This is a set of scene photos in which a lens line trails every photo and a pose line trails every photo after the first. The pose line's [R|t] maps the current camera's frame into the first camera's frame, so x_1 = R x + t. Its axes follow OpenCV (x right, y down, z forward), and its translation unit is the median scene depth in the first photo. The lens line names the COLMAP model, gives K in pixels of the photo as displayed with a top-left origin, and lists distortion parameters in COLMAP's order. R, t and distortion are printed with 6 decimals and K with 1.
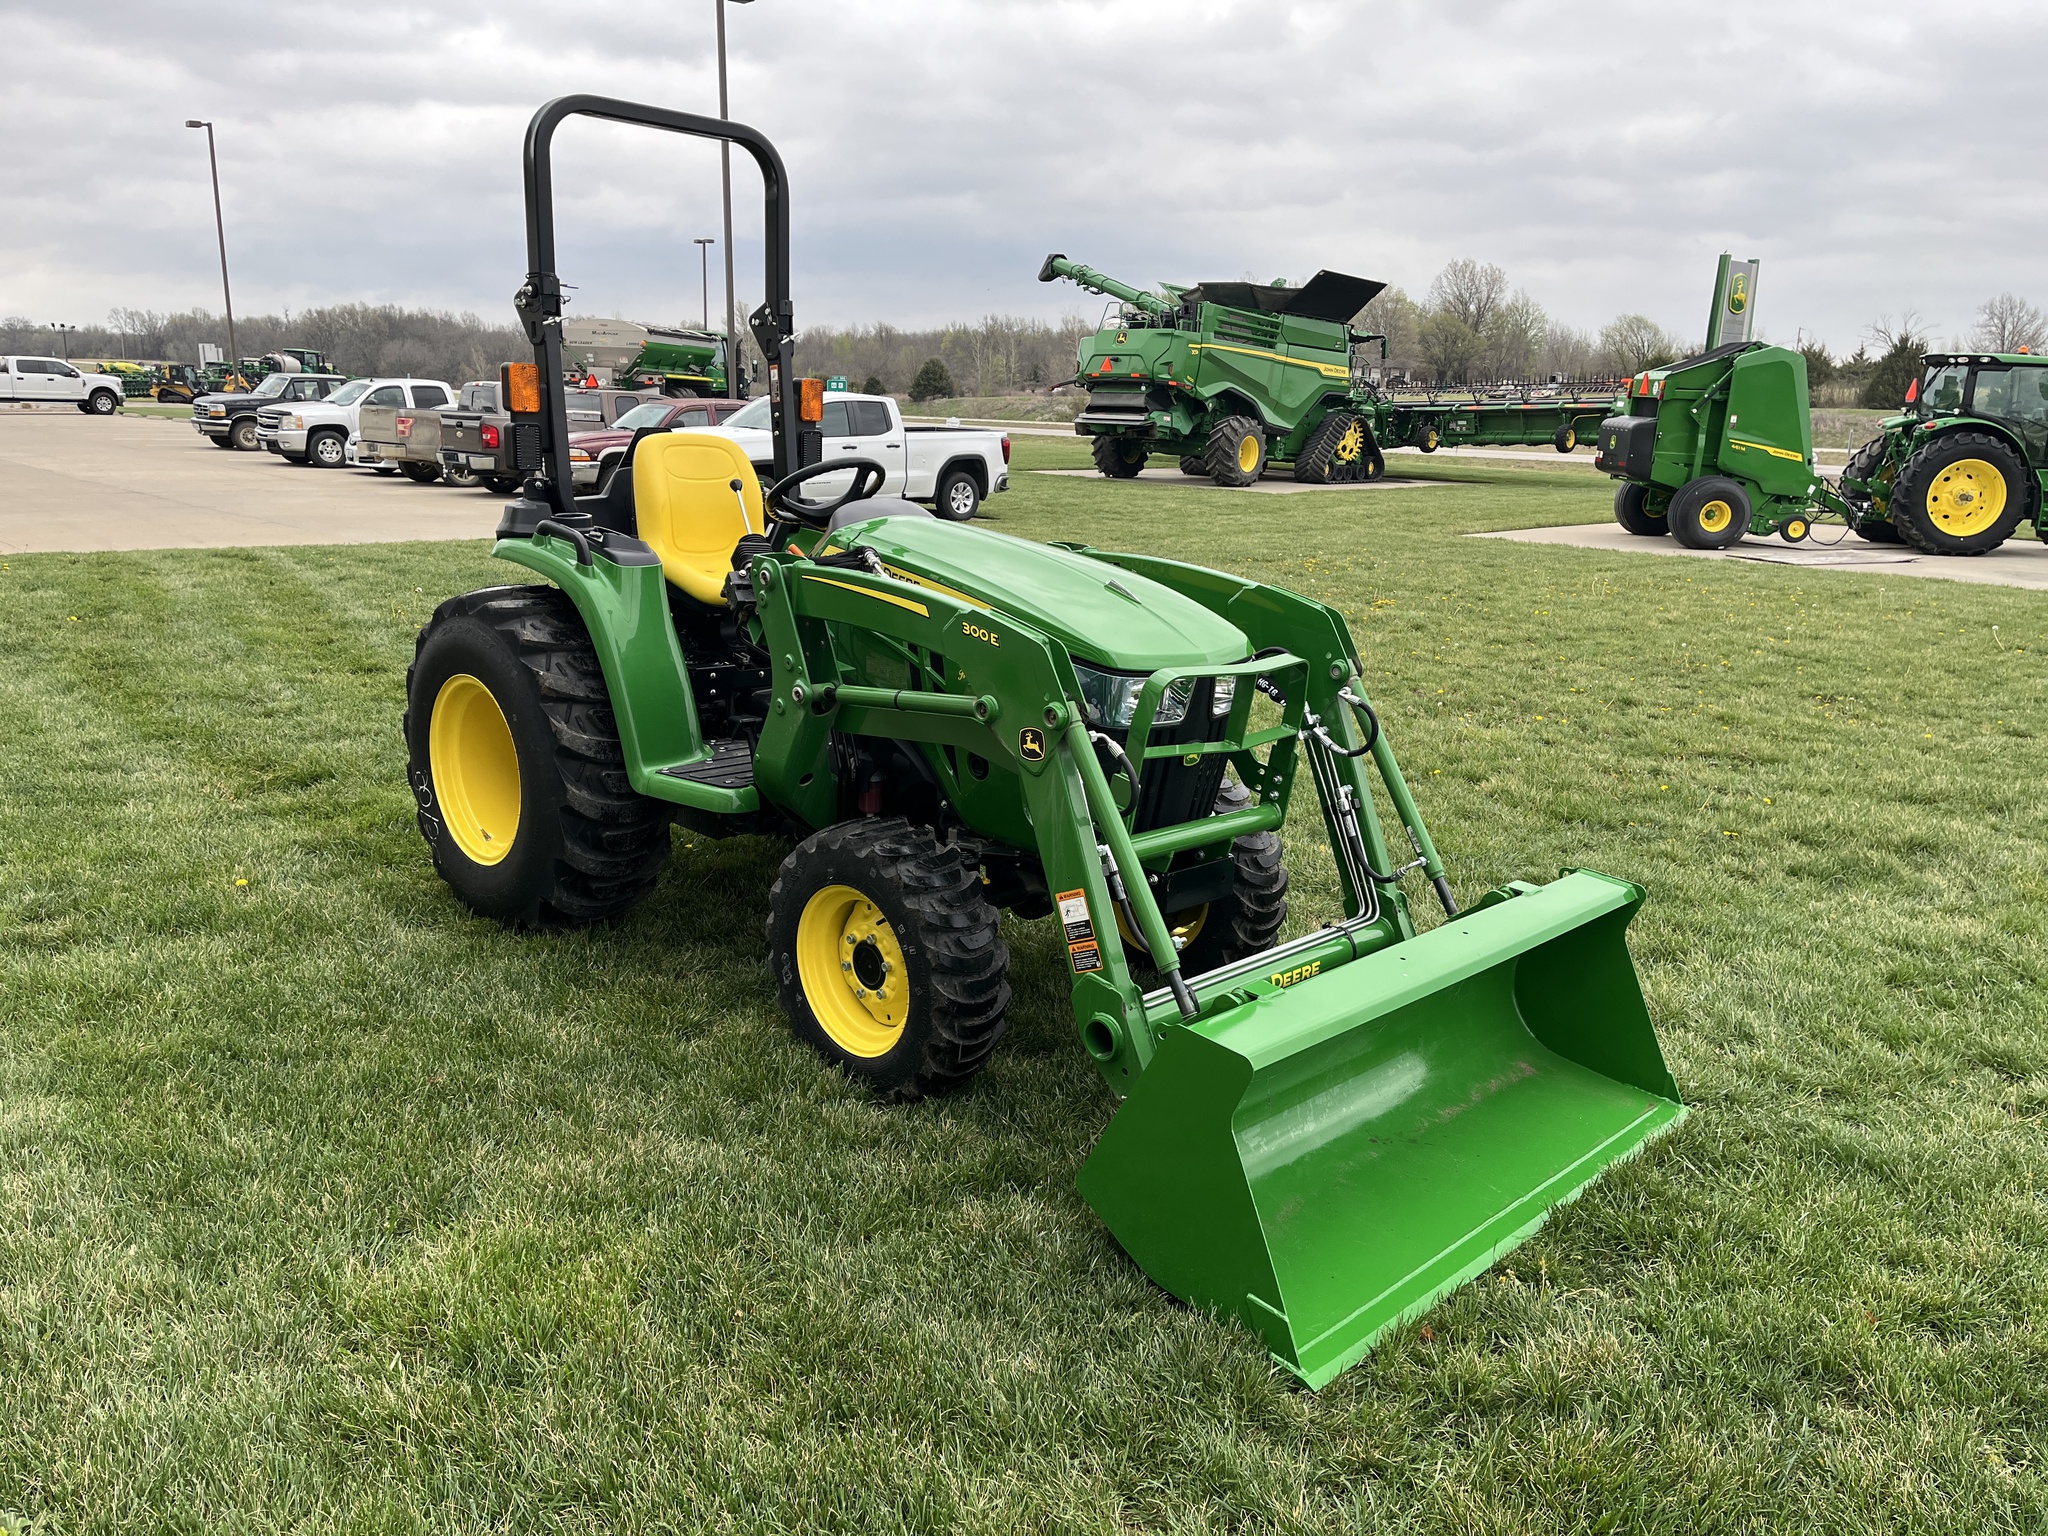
lens RADIAL K [[1546.3, 0, 1070.8], [0, 1546.3, 753.1], [0, 0, 1]] dist [0.074544, -0.092654]
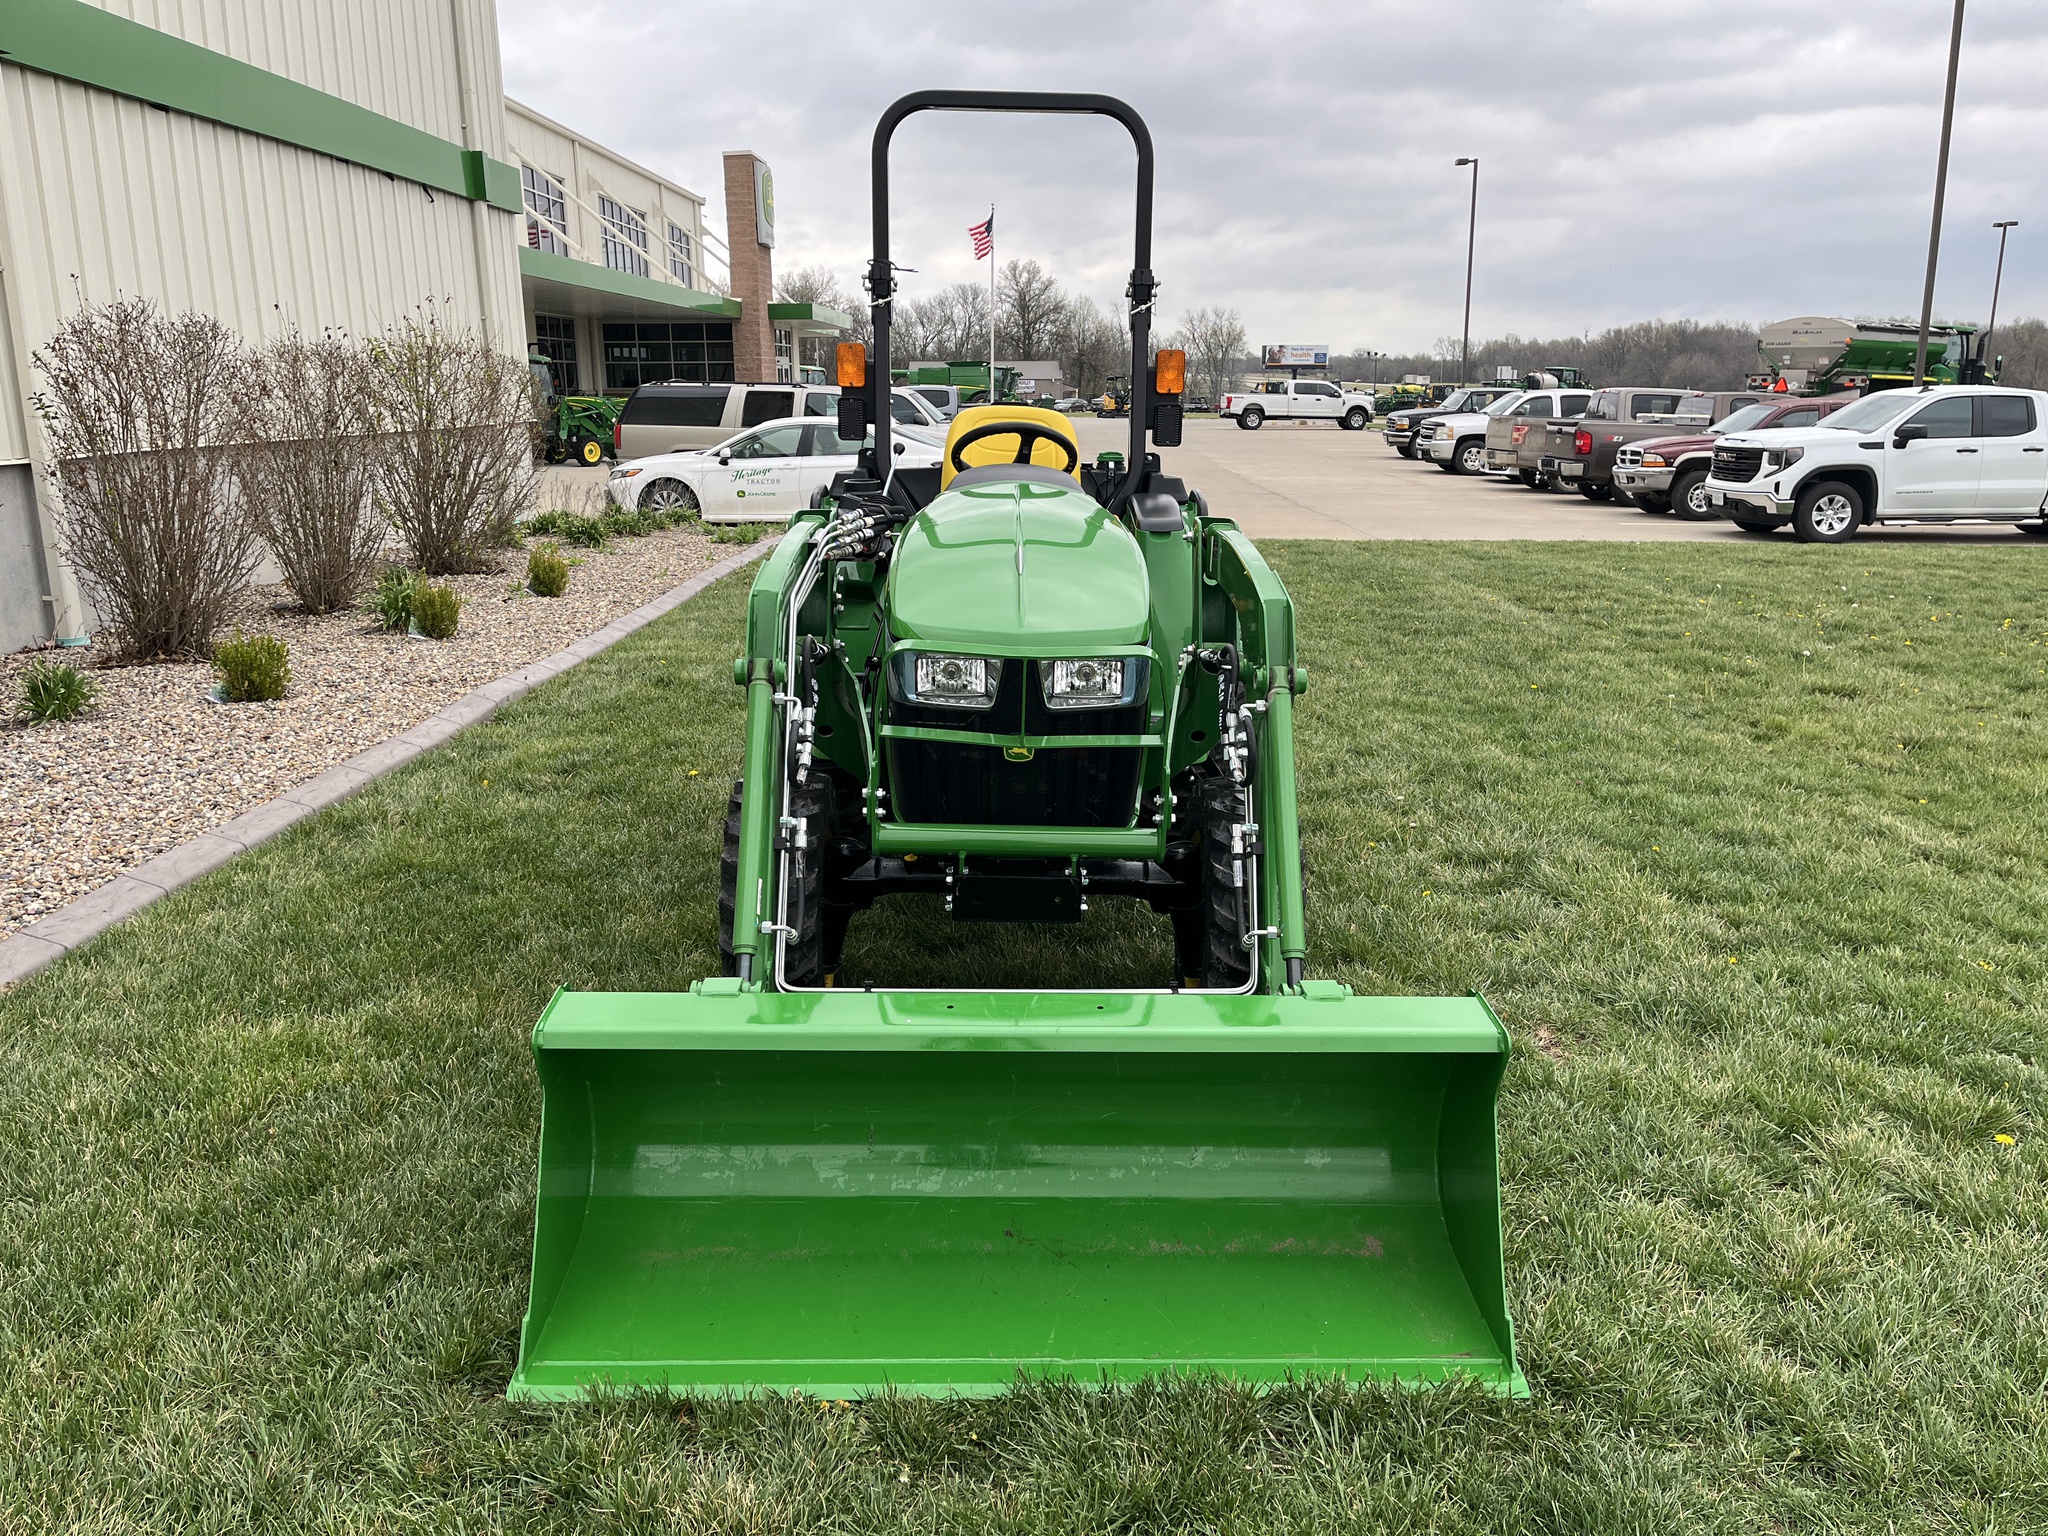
lens RADIAL K [[1546.3, 0, 1035.1], [0, 1546.3, 772.6], [0, 0, 1]] dist [0.074544, -0.092654]
pose [[0.715856, 0.144036, -0.683231, 0.180874], [-0.141398, 0.988123, 0.060163, -0.010759], [0.683782, 0.053539, 0.727720, 0.099221]]
